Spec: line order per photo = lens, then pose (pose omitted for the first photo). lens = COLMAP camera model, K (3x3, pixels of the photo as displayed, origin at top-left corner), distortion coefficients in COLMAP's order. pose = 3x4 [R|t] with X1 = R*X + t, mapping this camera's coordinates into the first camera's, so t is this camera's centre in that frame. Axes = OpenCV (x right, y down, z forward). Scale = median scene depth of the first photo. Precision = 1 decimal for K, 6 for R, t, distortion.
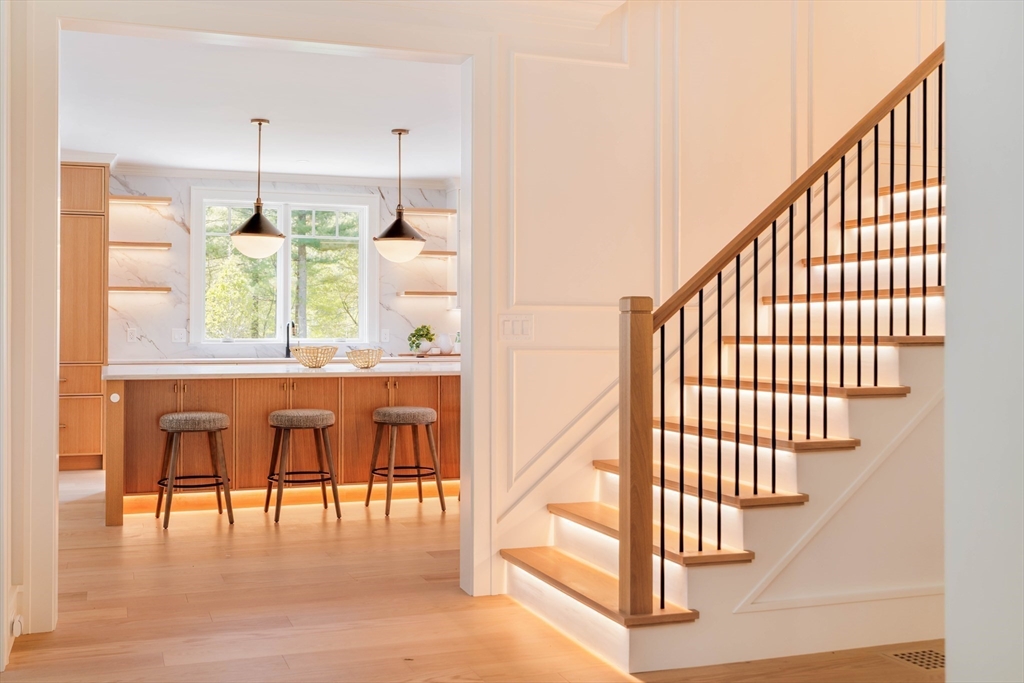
lens RADIAL K [[1112.1, 0, 512.0], [0, 1112.1, 341.5], [0, 0, 1]] dist [0.001746, -0.001513]
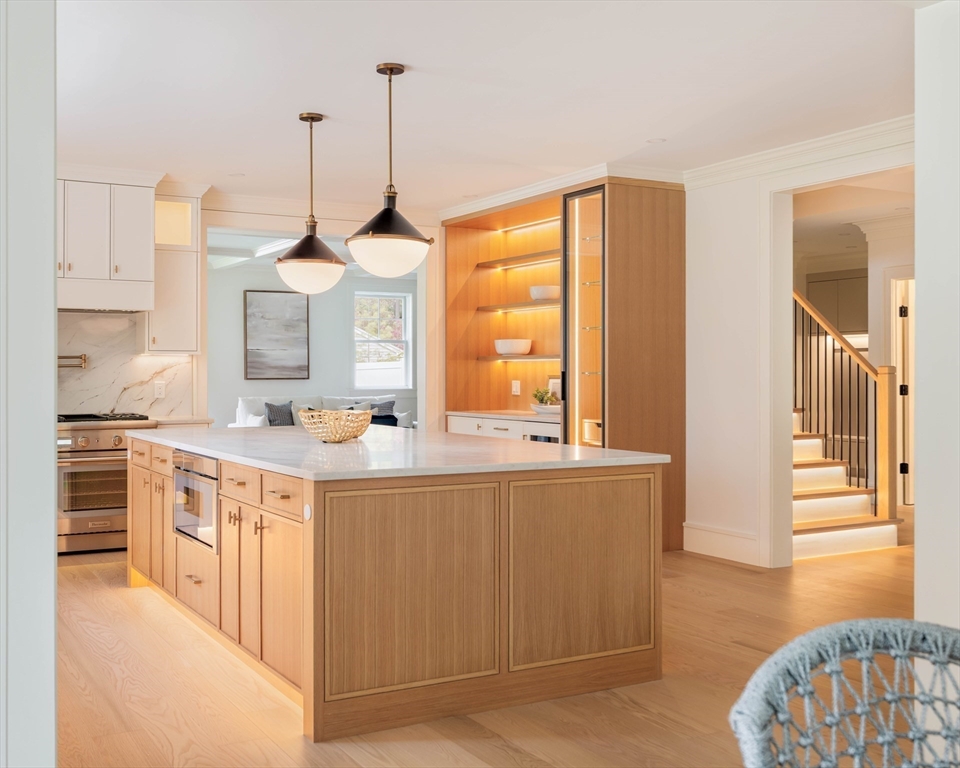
lens RADIAL K [[1041.8, 0, 480.0], [0, 1041.8, 384.0], [0, 0, 1]] dist [0.004444, 0.002256]
pose [[-0.169177, -0.009874, 0.985536, -0.654910], [0.011218, 0.999866, 0.011943, -0.014541], [-0.985522, 0.013076, -0.169043, 0.825322]]
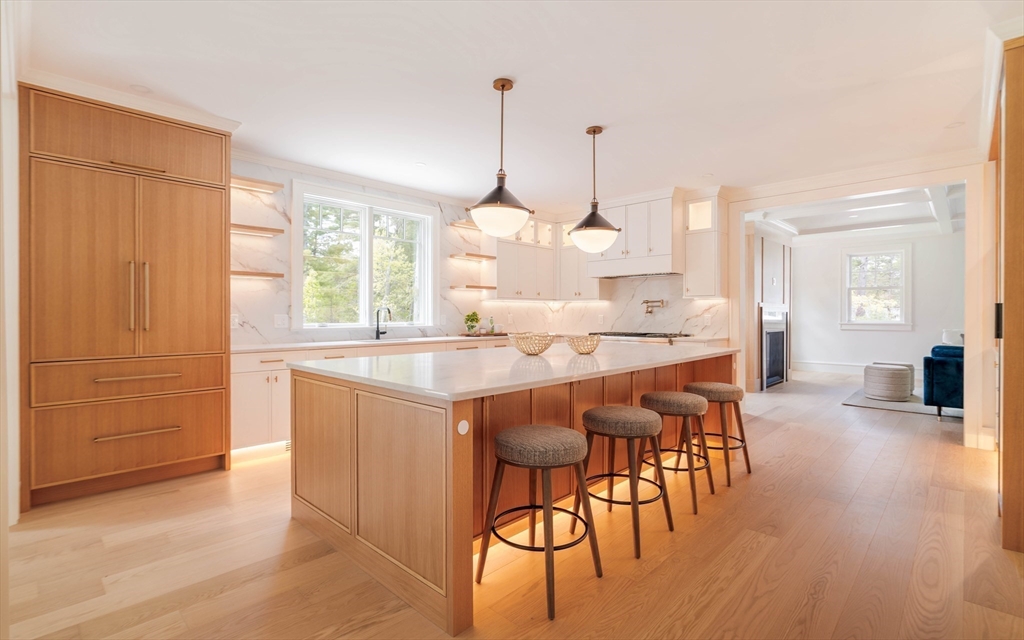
lens RADIAL K [[477.5, 0, 512.0], [0, 477.5, 320.0], [0, 0, 1]] dist [-0.001283, -0.000133]
pose [[0.898942, -0.005982, 0.438028, -0.302816], [0.005436, 0.999982, 0.002500, -0.006522], [-0.438035, 0.000134, 0.898958, 0.509040]]
